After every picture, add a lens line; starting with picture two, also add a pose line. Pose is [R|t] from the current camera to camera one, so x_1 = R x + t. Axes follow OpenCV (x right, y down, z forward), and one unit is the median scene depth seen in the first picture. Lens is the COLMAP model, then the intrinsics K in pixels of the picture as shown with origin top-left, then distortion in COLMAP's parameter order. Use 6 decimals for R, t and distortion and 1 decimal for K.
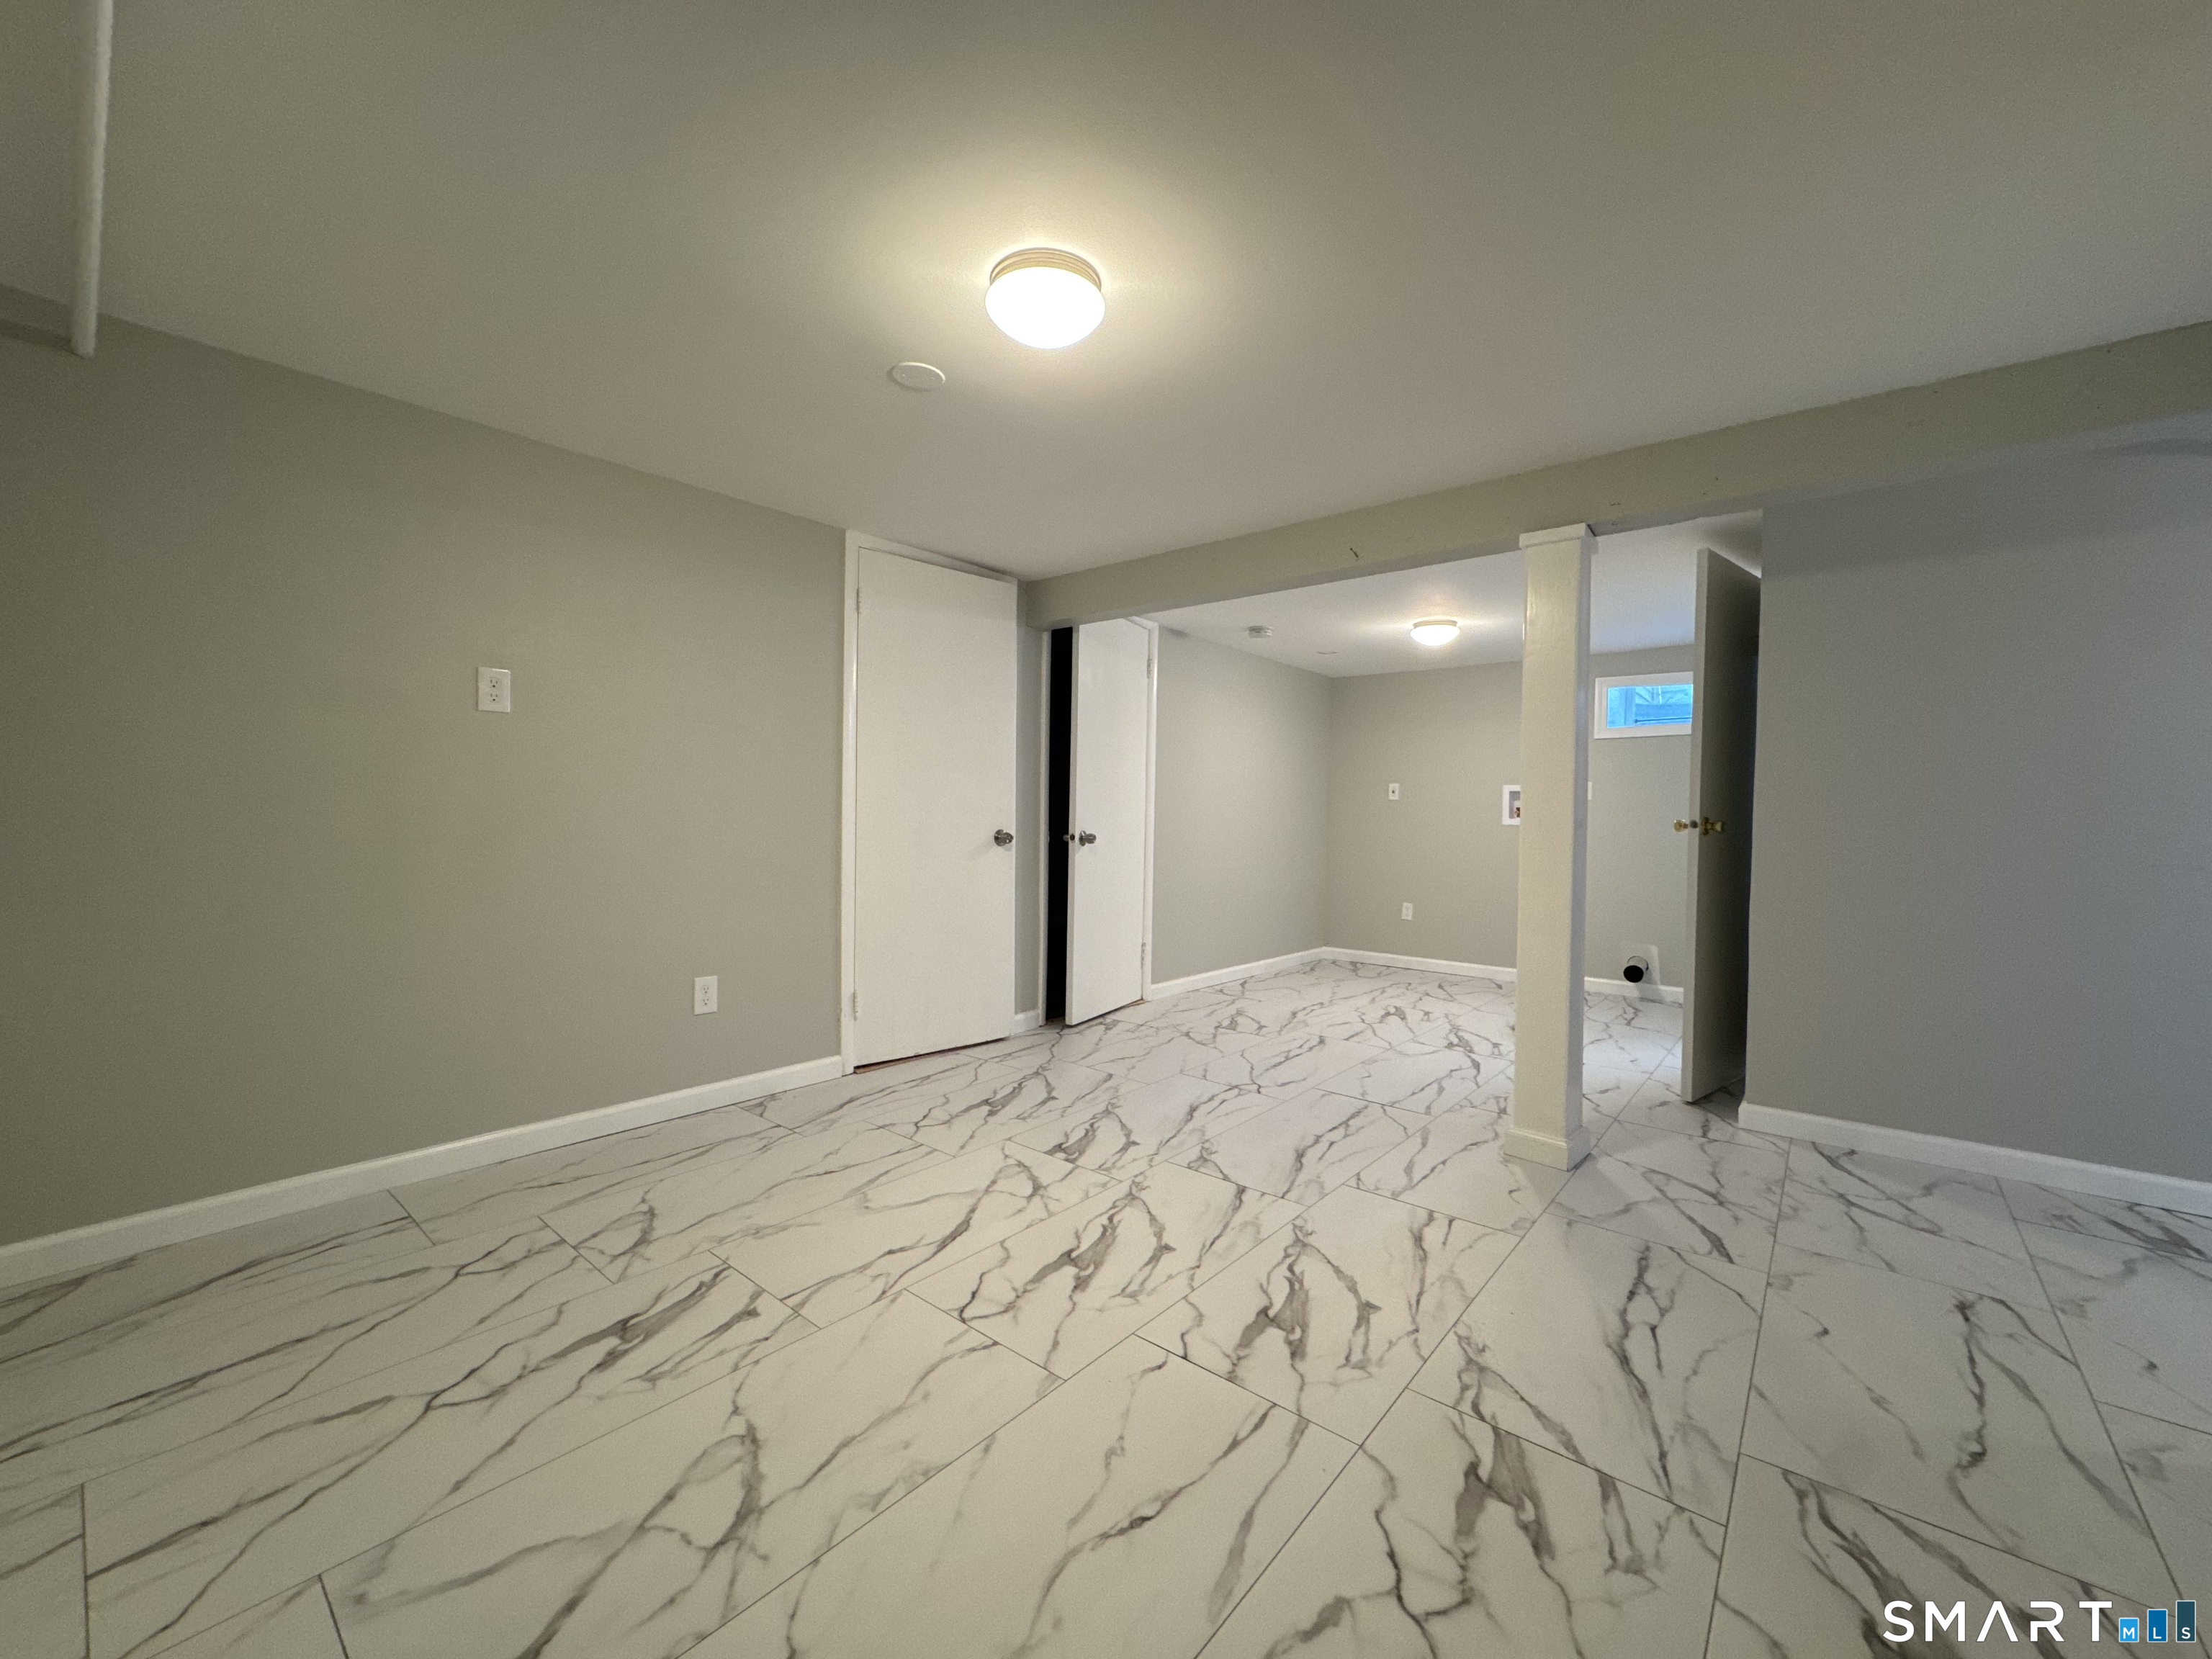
lens RADIAL K [[881.7, 0, 1109.4], [0, 881.7, 830.4], [0, 0, 1]] dist [-0.002019, -0.000100]
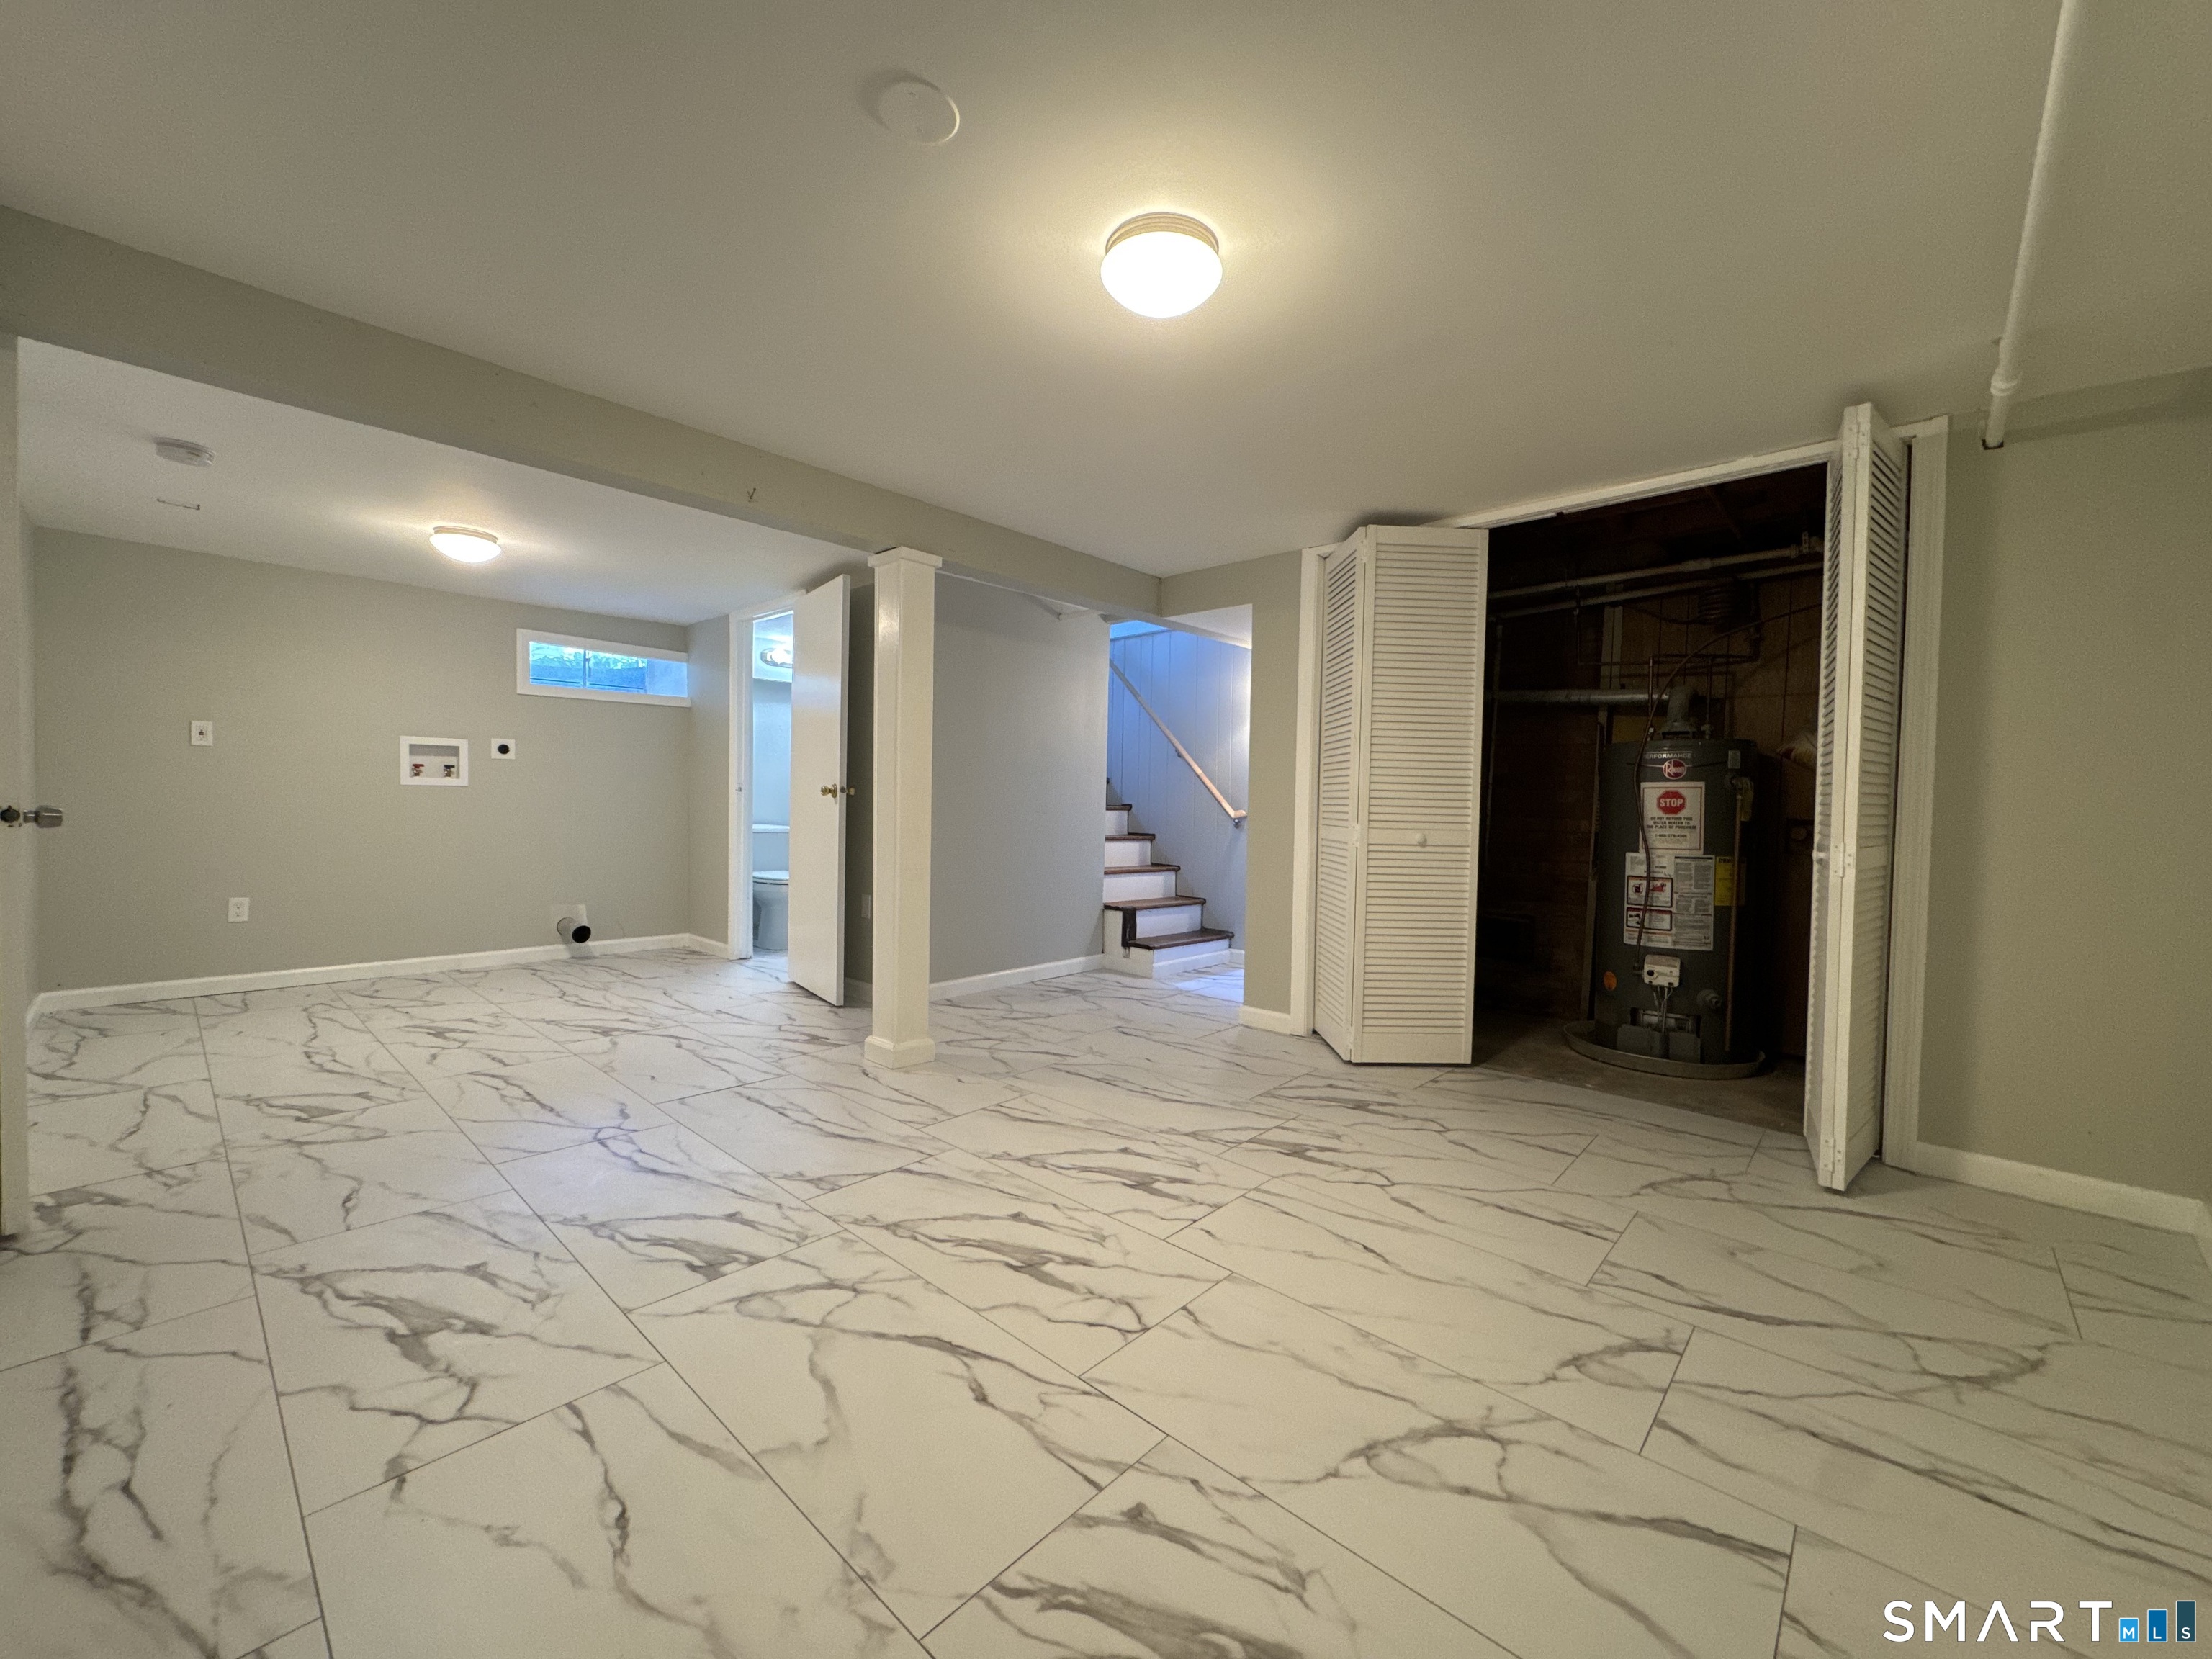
lens RADIAL K [[881.7, 0, 1109.4], [0, 881.7, 830.4], [0, 0, 1]] dist [-0.002019, -0.000100]
pose [[0.041655, -0.046739, 0.998038, -1.054320], [-0.004527, 0.998886, 0.046968, -0.017551], [-0.999122, -0.006474, 0.041397, 0.981253]]
